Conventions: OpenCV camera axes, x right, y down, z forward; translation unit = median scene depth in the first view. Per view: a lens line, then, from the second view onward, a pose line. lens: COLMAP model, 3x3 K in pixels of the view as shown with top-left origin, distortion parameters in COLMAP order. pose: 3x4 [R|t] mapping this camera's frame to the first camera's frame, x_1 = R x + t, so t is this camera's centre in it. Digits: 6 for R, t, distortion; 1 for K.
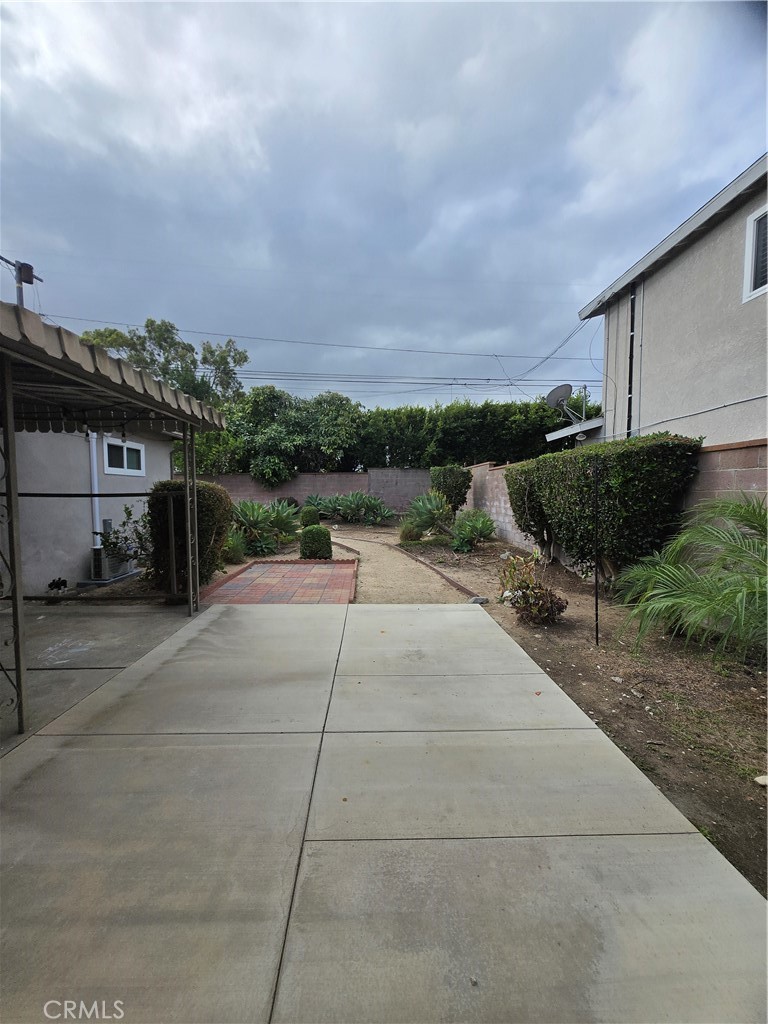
lens RADIAL K [[400.7, 0, 383.4], [0, 400.7, 514.7], [0, 0, 1]] dist [0.001059, -0.000501]
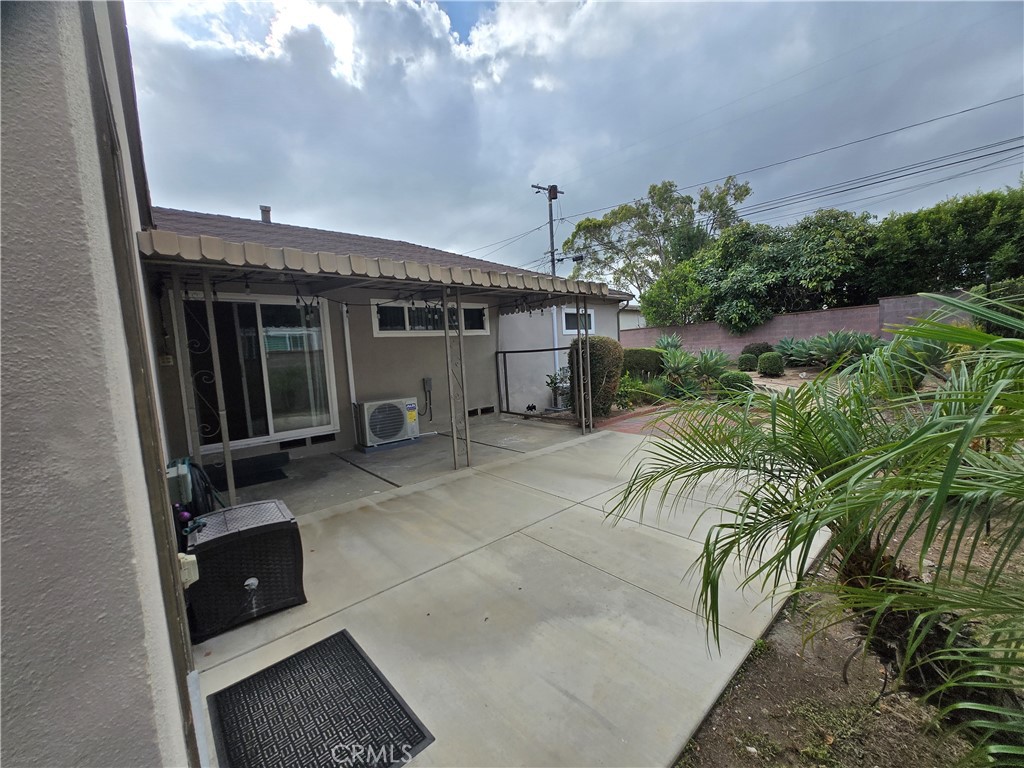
lens RADIAL K [[400.7, 0, 512.0], [0, 400.7, 384.0], [0, 0, 1]] dist [0.001059, -0.000501]
pose [[0.630971, 0.025357, -0.775392, 0.117732], [0.013239, 0.998968, 0.043442, 0.003328], [0.775693, -0.037677, 0.629985, -0.017904]]
